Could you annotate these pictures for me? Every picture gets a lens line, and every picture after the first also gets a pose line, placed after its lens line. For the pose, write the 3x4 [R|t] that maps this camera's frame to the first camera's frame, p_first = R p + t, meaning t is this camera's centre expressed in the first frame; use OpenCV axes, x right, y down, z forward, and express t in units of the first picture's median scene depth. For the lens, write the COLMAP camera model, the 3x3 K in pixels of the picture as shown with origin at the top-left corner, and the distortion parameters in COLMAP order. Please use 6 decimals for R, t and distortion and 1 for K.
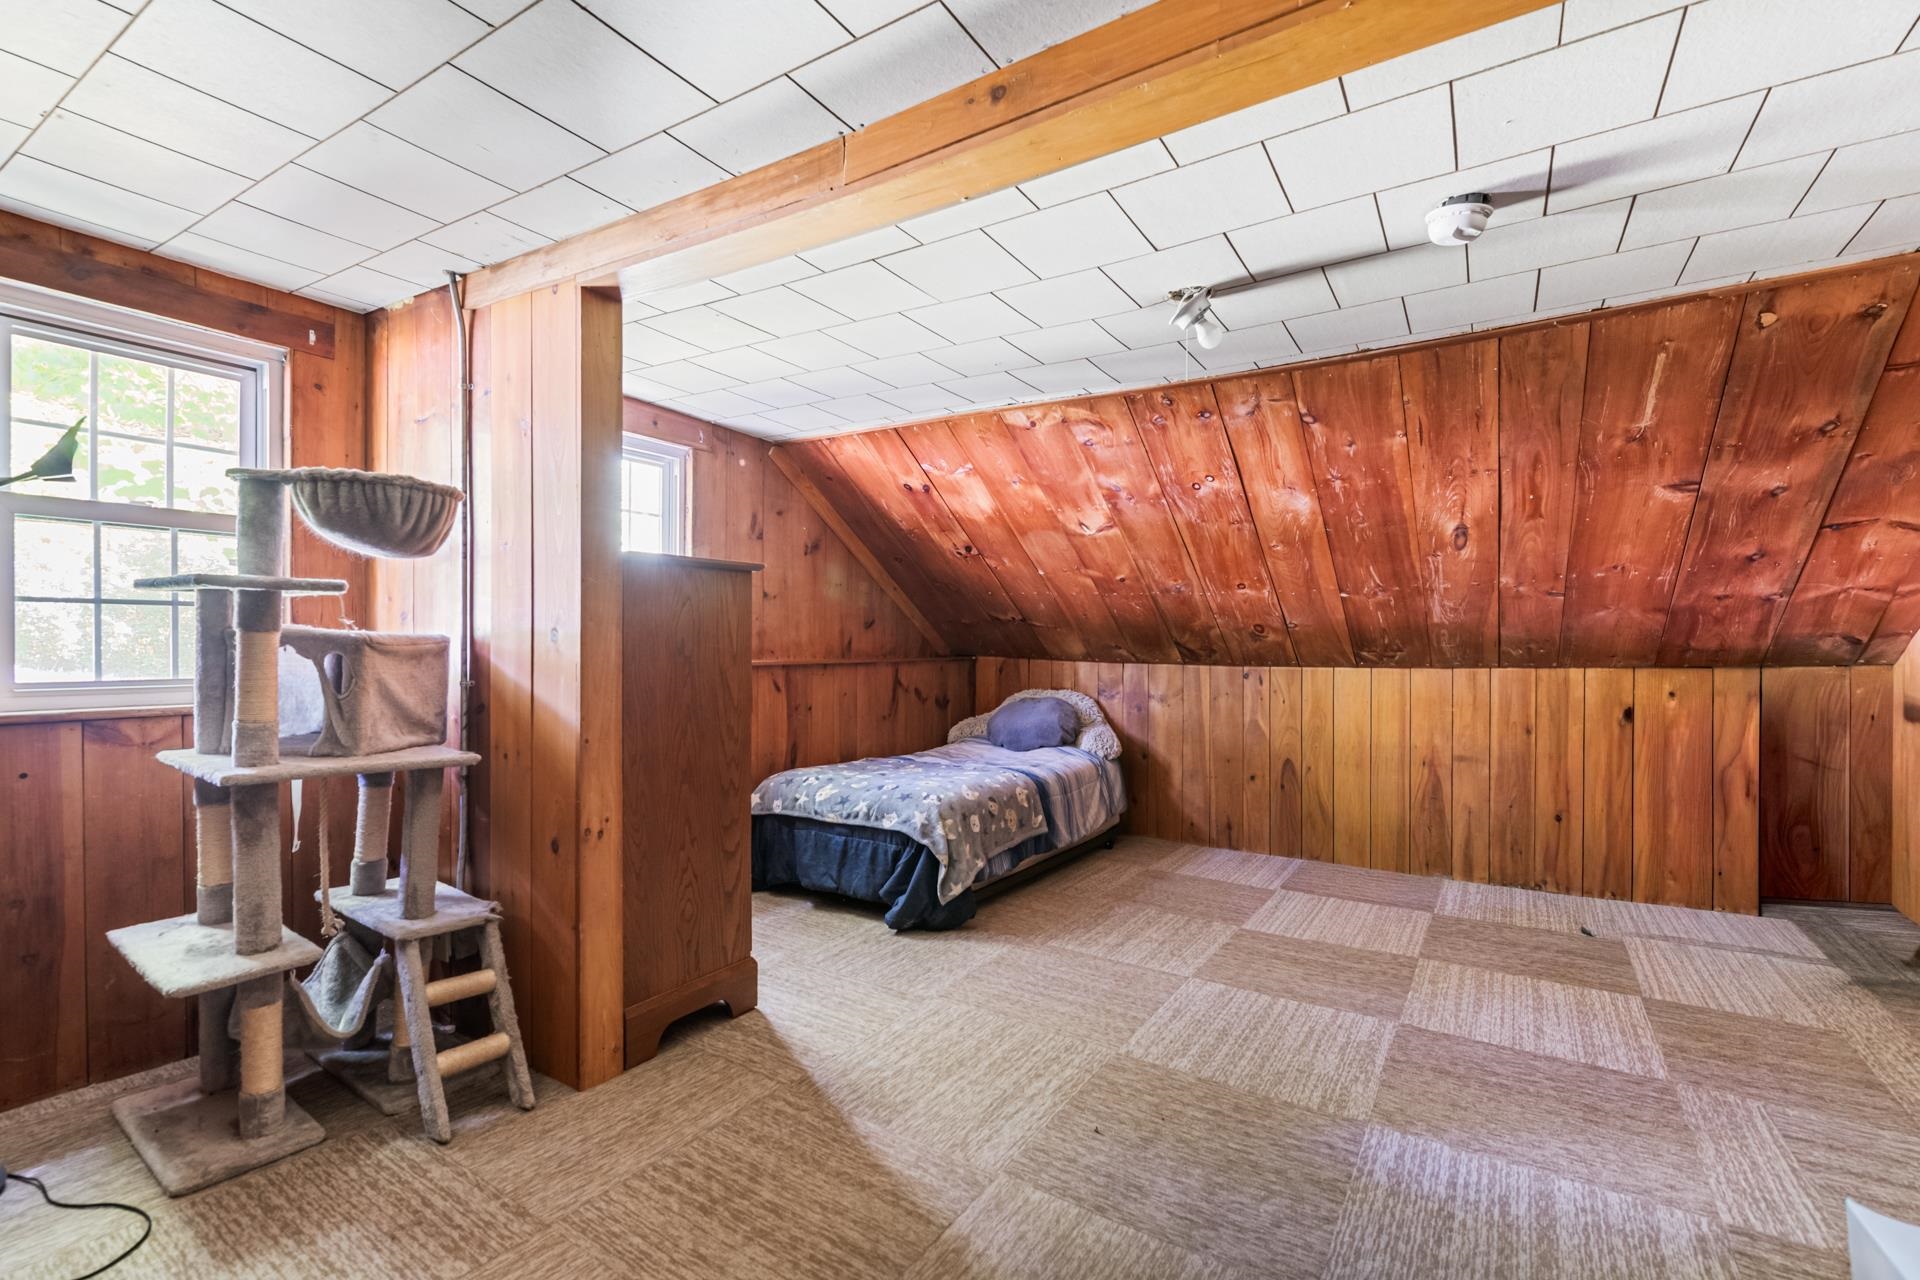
lens RADIAL K [[838.5, 0, 960.0], [0, 838.5, 640.0], [0, 0, 1]] dist [-0.004277, -0.000575]
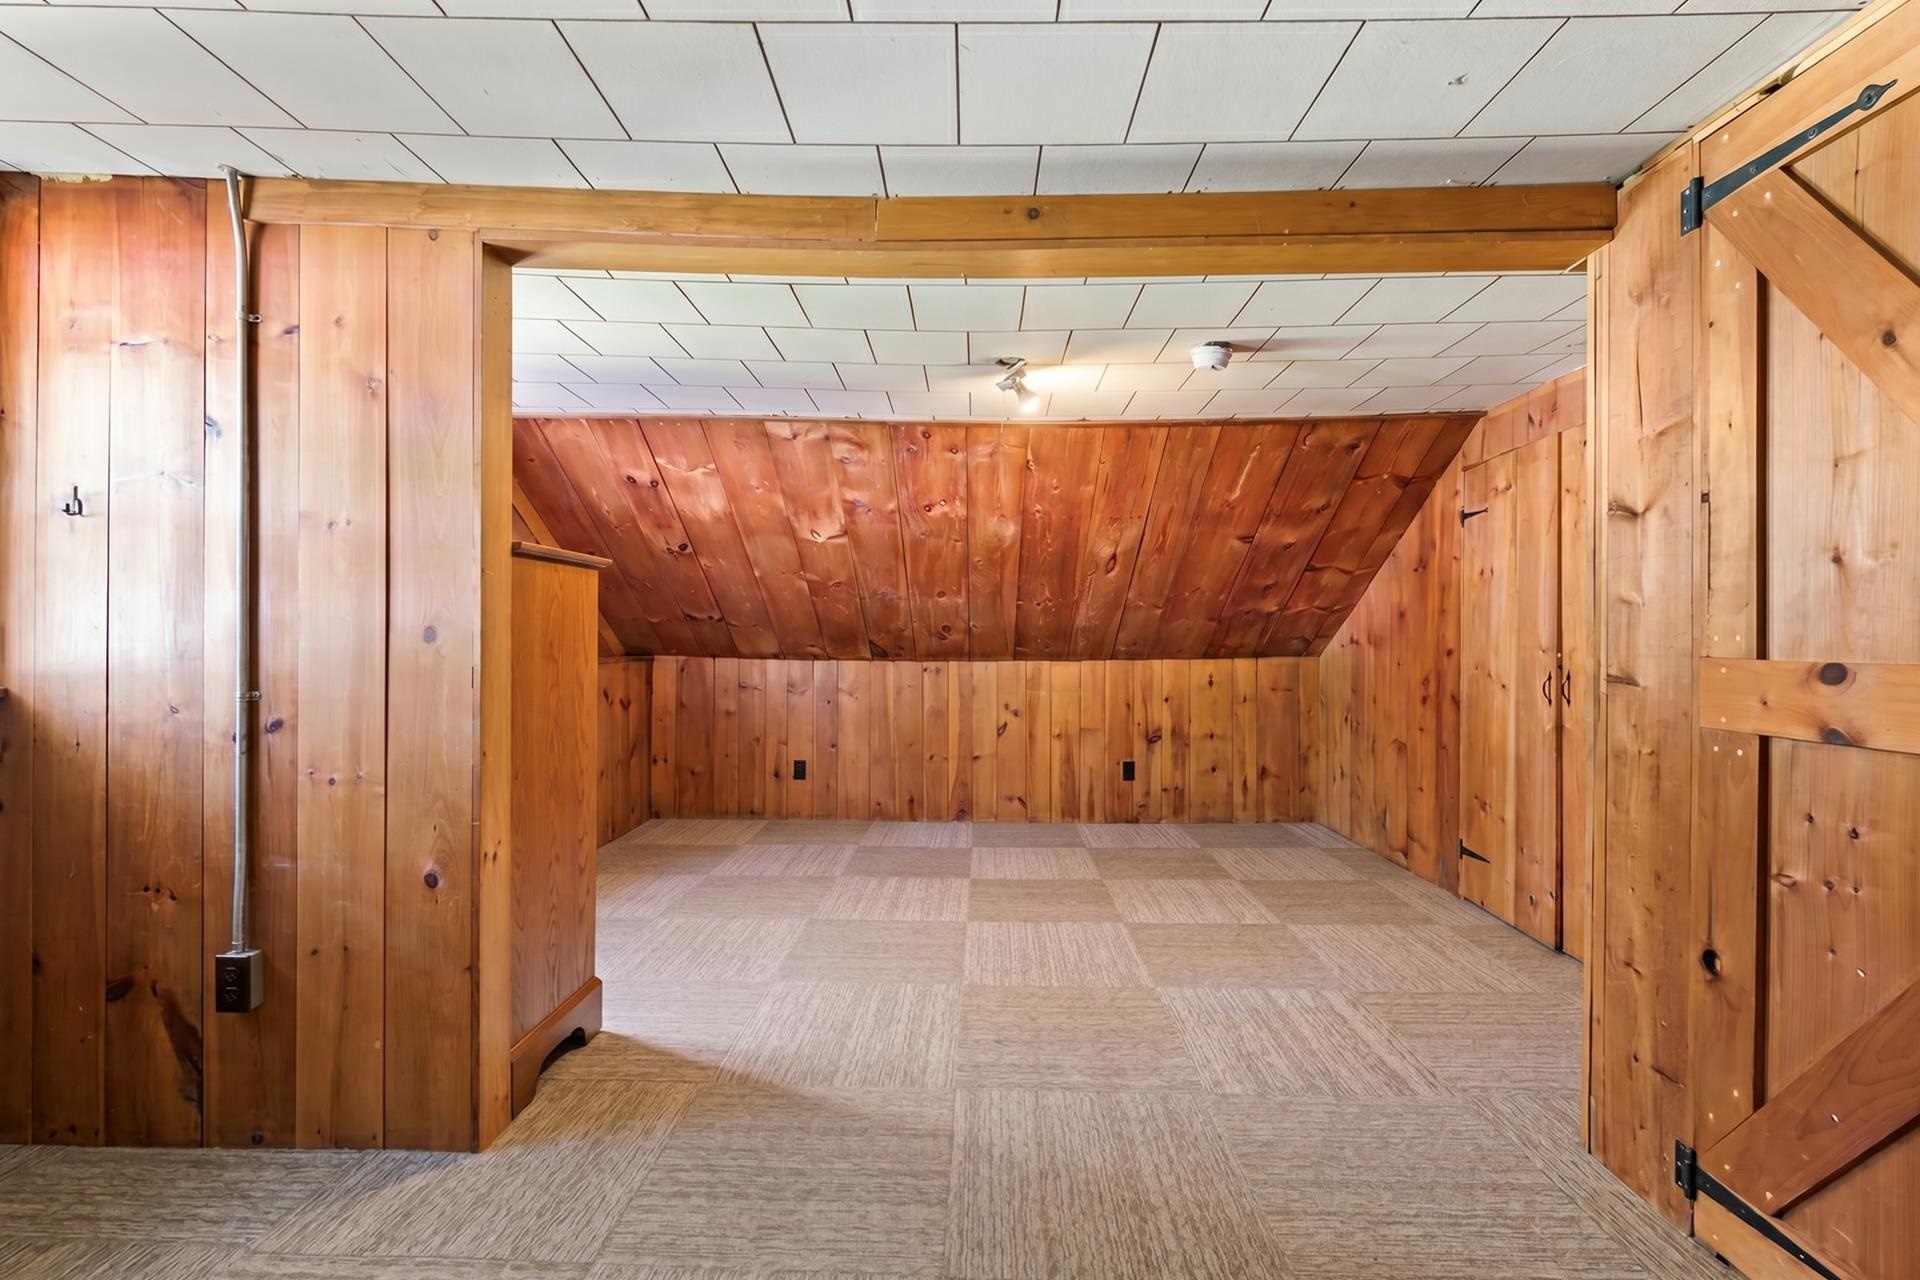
lens RADIAL K [[833.0, 0, 960.0], [0, 833.0, 640.0], [0, 0, 1]] dist [0.000090, 0.000034]
pose [[0.852626, -0.000462, 0.522521, -0.283465], [-0.002320, 0.999986, 0.004670, -0.005301], [-0.522517, -0.005194, 0.852613, -0.008765]]
